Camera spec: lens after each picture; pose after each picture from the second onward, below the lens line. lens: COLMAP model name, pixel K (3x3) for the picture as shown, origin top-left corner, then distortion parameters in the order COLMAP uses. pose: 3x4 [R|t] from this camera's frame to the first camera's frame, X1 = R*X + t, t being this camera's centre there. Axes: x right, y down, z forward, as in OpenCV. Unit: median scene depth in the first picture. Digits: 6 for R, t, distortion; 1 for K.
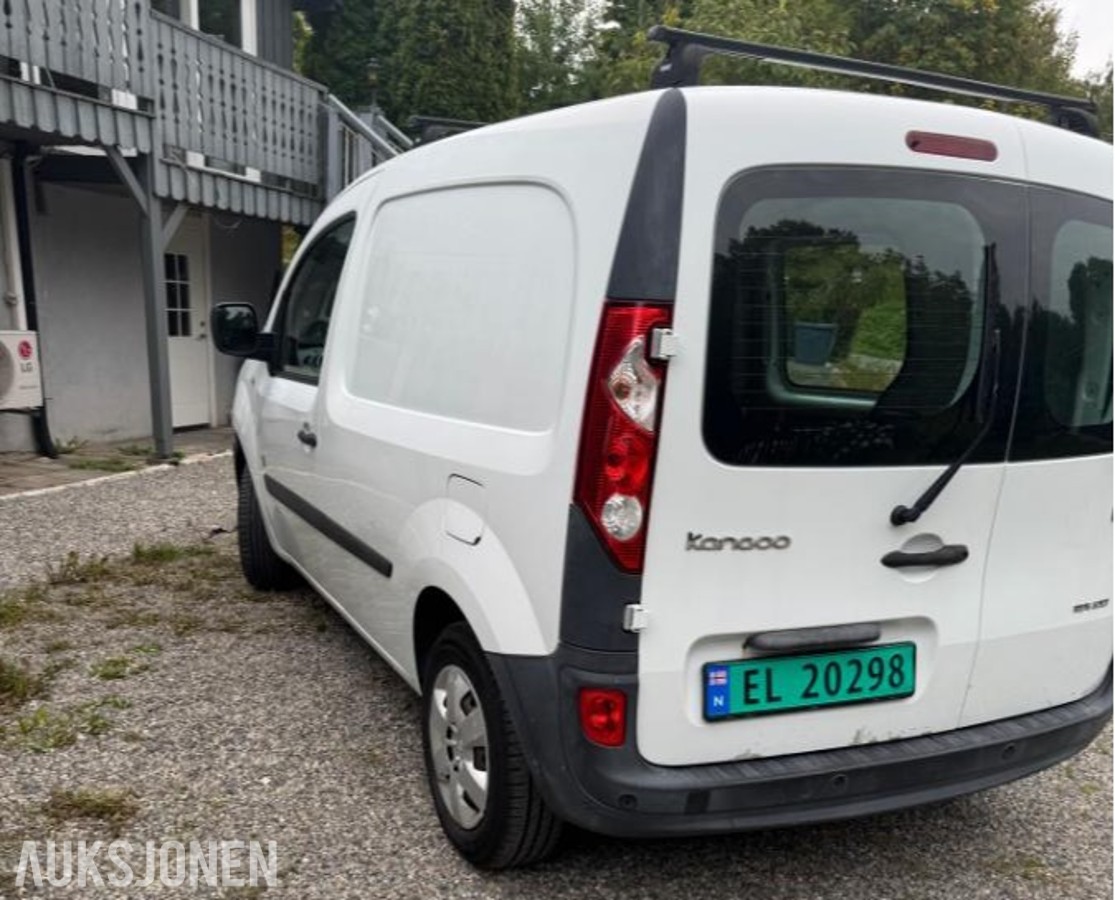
lens RADIAL K [[881.1, 0, 524.1], [0, 881.1, 554.9], [0, 0, 1]] dist [0.035337, -0.009760]
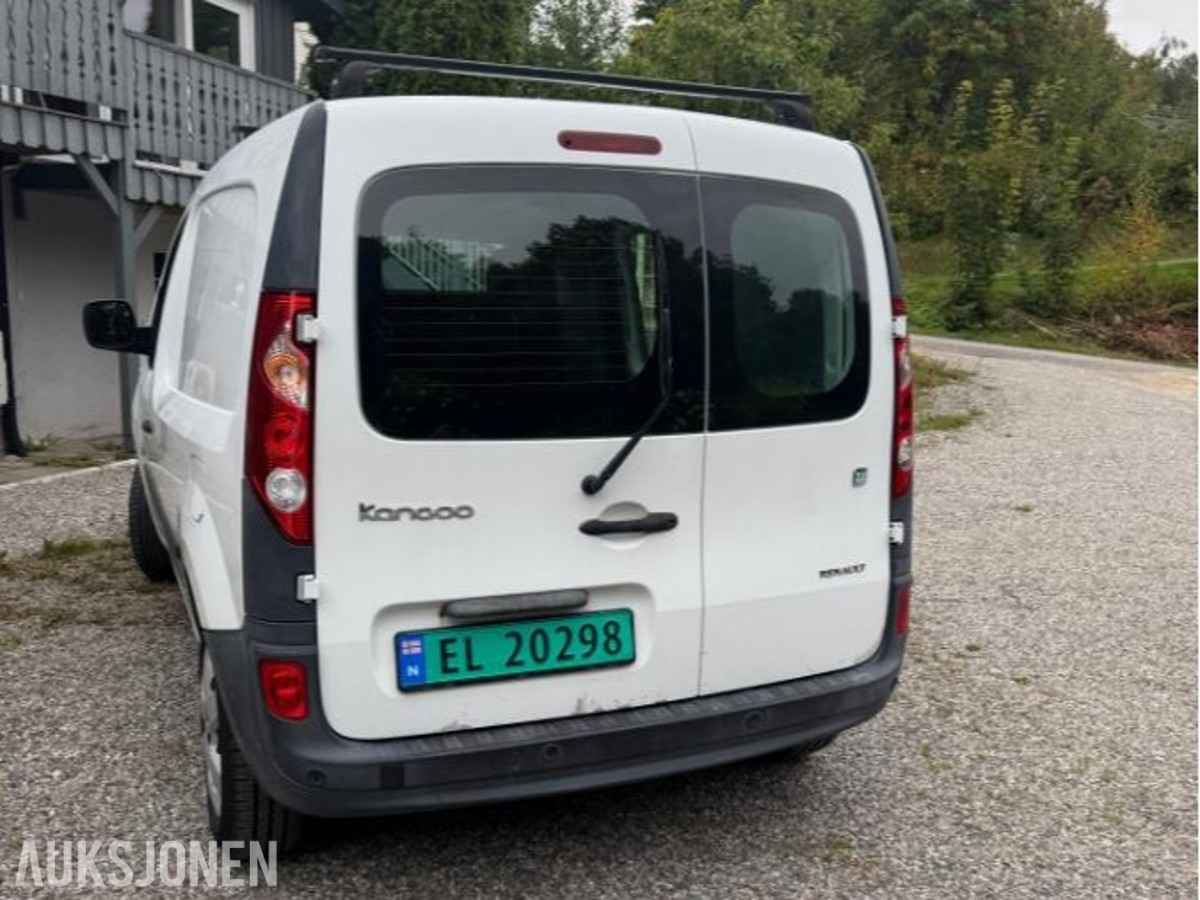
lens RADIAL K [[926.2, 0, 602.9], [0, 926.2, 441.1], [0, 0, 1]] dist [0.058940, -0.035084]
pose [[0.999347, -0.025394, -0.025699, 0.377762], [0.022295, 0.993182, -0.114421, 0.024834], [0.028429, 0.113773, 0.993100, -0.067182]]
